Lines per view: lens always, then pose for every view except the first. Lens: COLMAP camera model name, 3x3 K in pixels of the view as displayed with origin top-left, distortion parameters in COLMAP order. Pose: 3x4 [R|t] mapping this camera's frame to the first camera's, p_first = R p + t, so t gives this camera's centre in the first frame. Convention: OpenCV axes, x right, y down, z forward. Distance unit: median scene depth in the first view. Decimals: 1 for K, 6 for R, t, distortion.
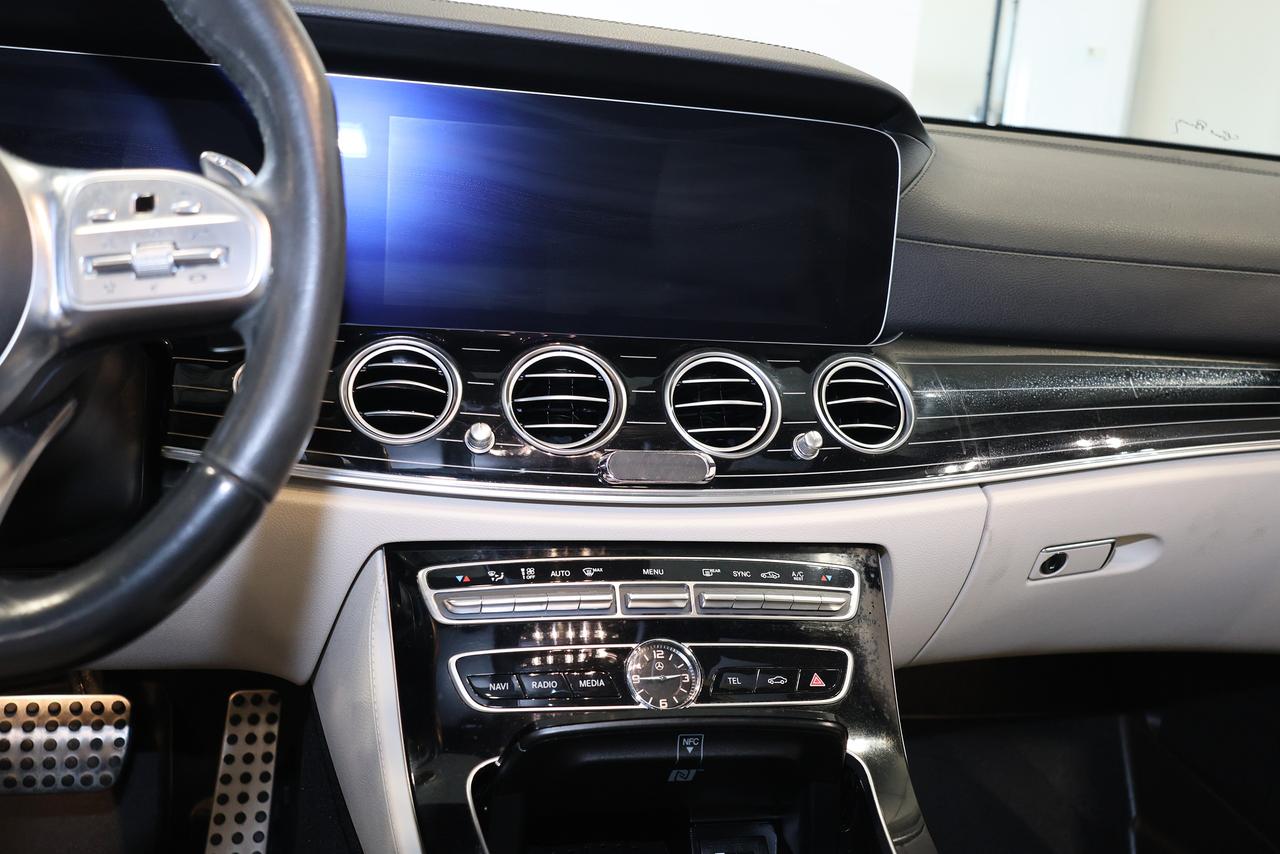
lens RADIAL K [[1286.9, 0, 640.0], [0, 1286.9, 421.7], [0, 0, 1]] dist [0.002993, 0.000000]
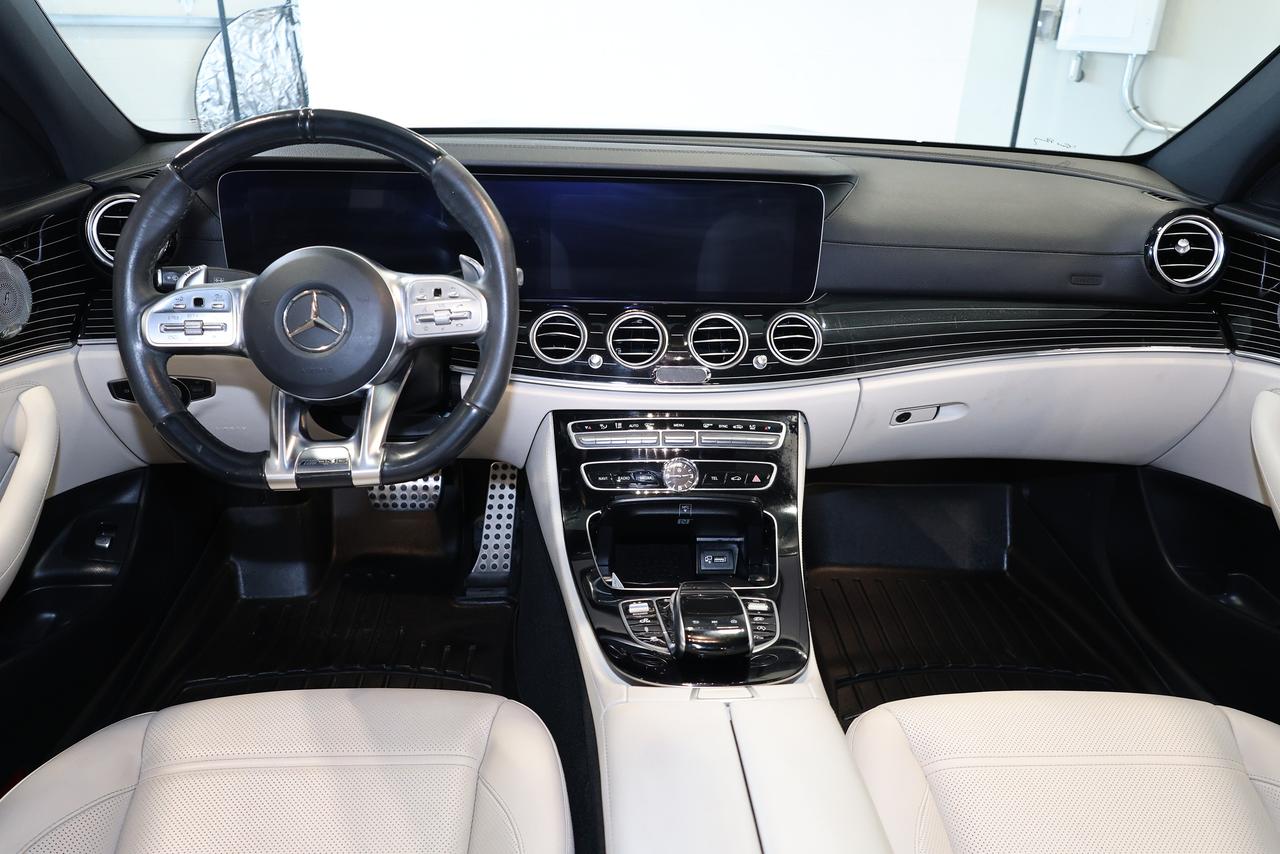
lens RADIAL K [[991.0, 0, 644.7], [0, 991.0, 418.8], [0, 0, 1]] dist [0.042364, -0.009785]
pose [[0.986119, 0.021929, -0.164585, 0.216635], [0.010599, 0.980906, 0.194194, -0.202525], [0.165701, -0.193242, 0.967058, -0.547119]]
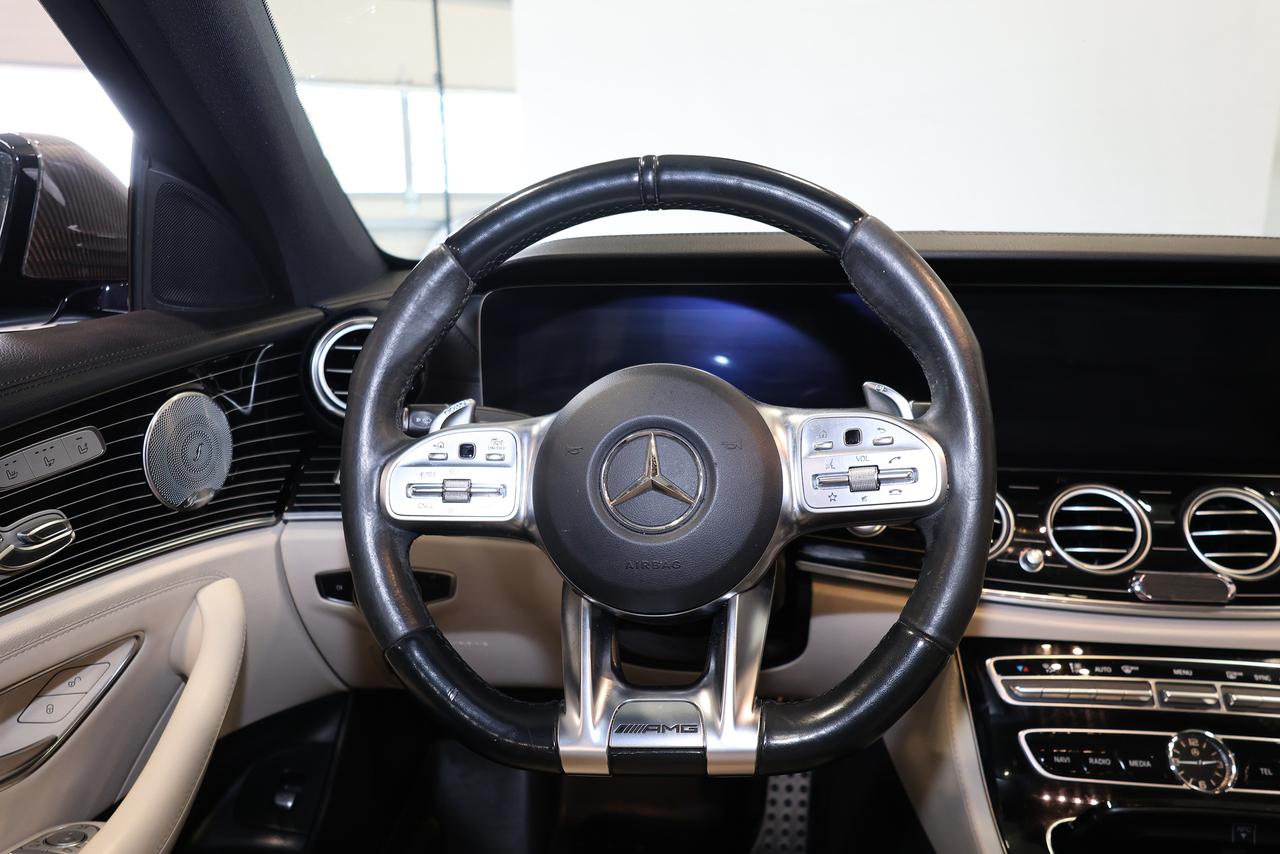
lens RADIAL K [[976.3, 0, 642.7], [0, 976.3, 421.8], [0, 0, 1]] dist [0.023840, 0.000173]
pose [[0.946248, -0.008172, -0.323339, -0.173117], [0.007553, 0.999966, -0.003170, -0.126034], [0.323354, 0.000557, 0.946278, -0.072697]]
